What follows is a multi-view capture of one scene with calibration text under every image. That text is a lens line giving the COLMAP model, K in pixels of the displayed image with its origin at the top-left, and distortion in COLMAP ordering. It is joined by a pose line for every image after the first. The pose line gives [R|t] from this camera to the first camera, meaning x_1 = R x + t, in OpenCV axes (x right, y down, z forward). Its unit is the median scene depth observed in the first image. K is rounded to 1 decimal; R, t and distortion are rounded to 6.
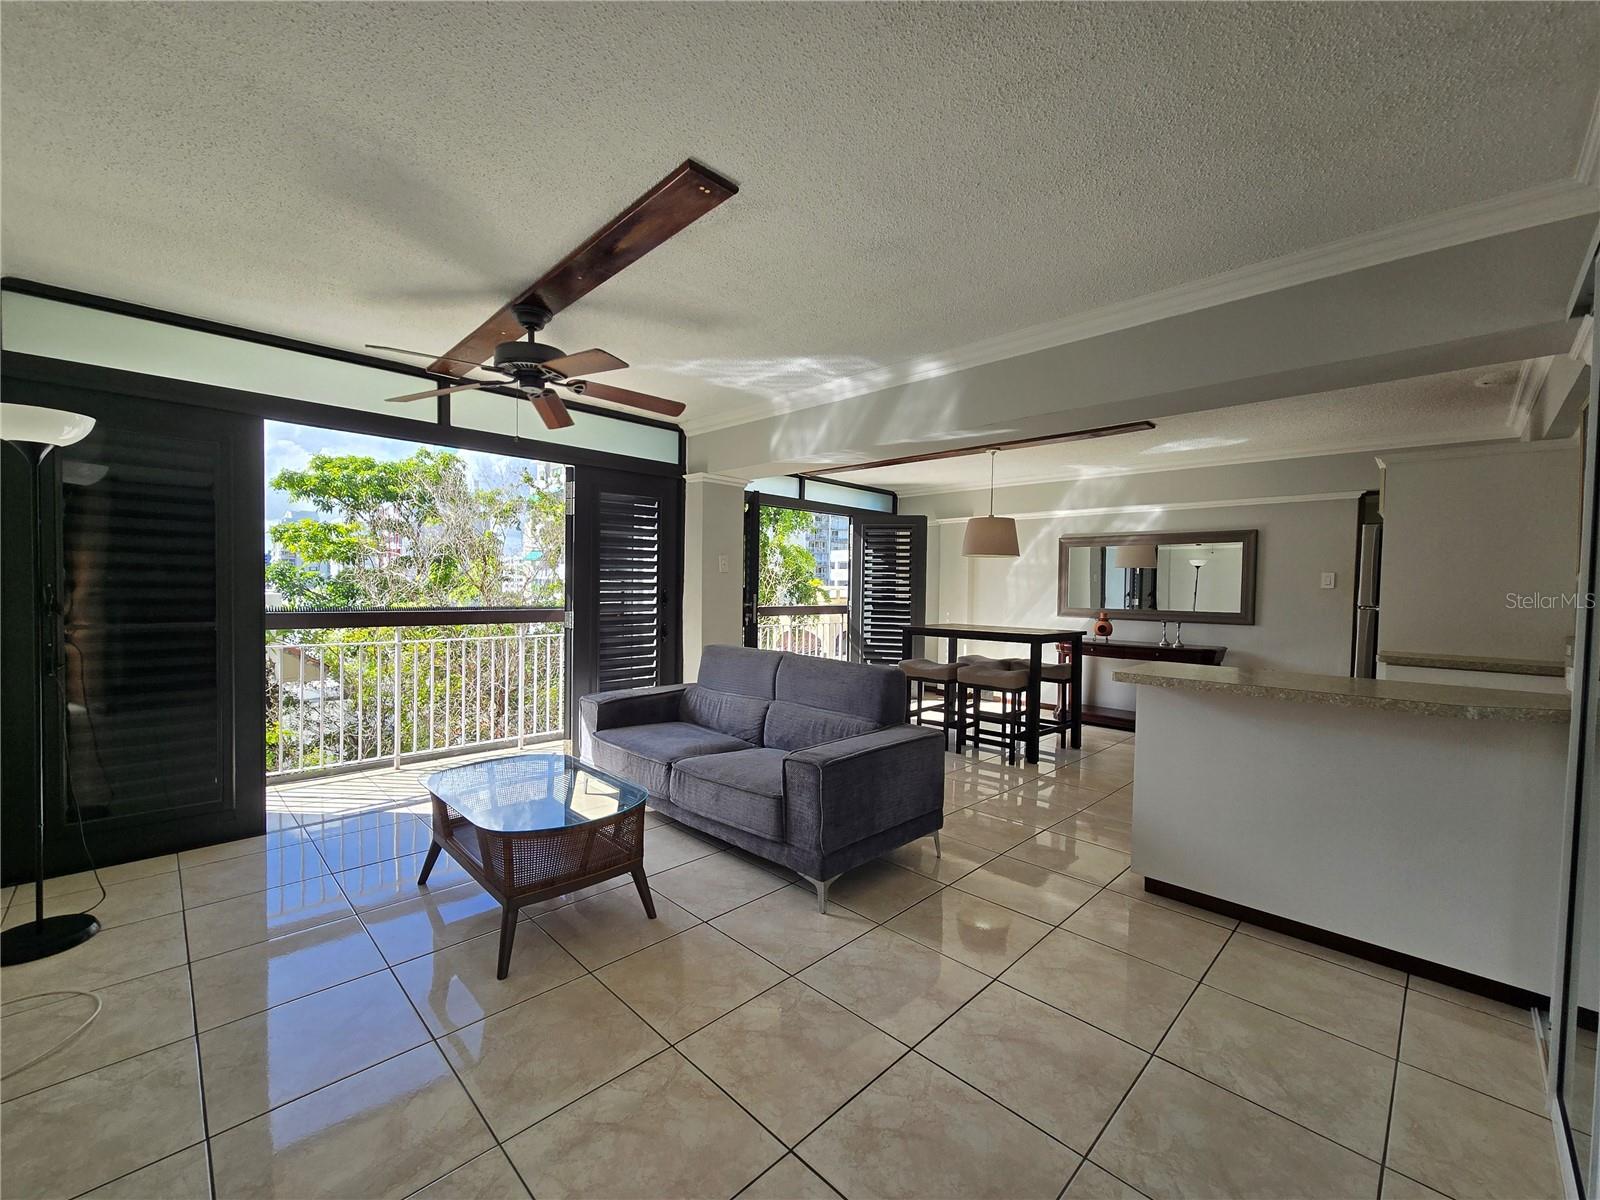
lens RADIAL K [[659.7, 0, 793.2], [0, 659.7, 607.0], [0, 0, 1]] dist [0.008688, -0.001765]
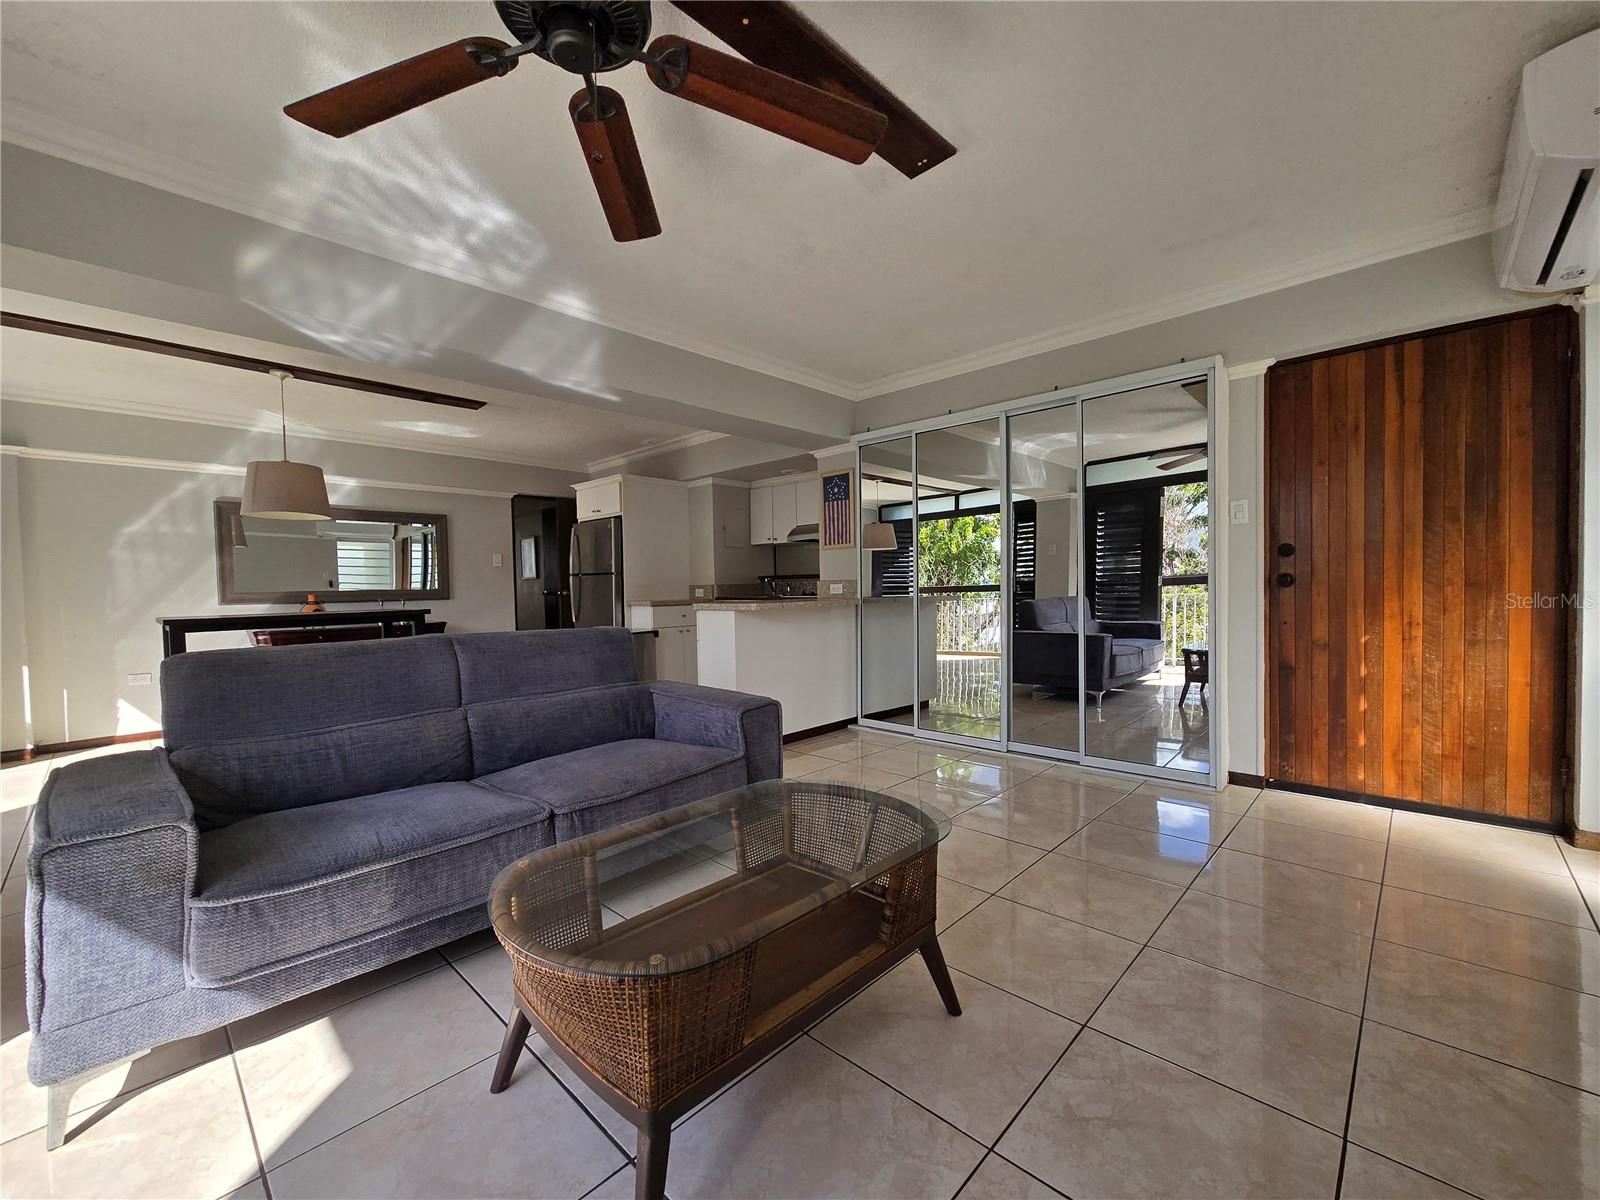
lens RADIAL K [[659.7, 0, 790.9], [0, 659.7, 595.0], [0, 0, 1]] dist [0.008688, -0.001765]
pose [[-0.004041, -0.025443, 0.999668, -0.387893], [0.046506, 0.998590, 0.025603, 0.015493], [-0.998910, 0.046594, -0.002852, 0.394599]]
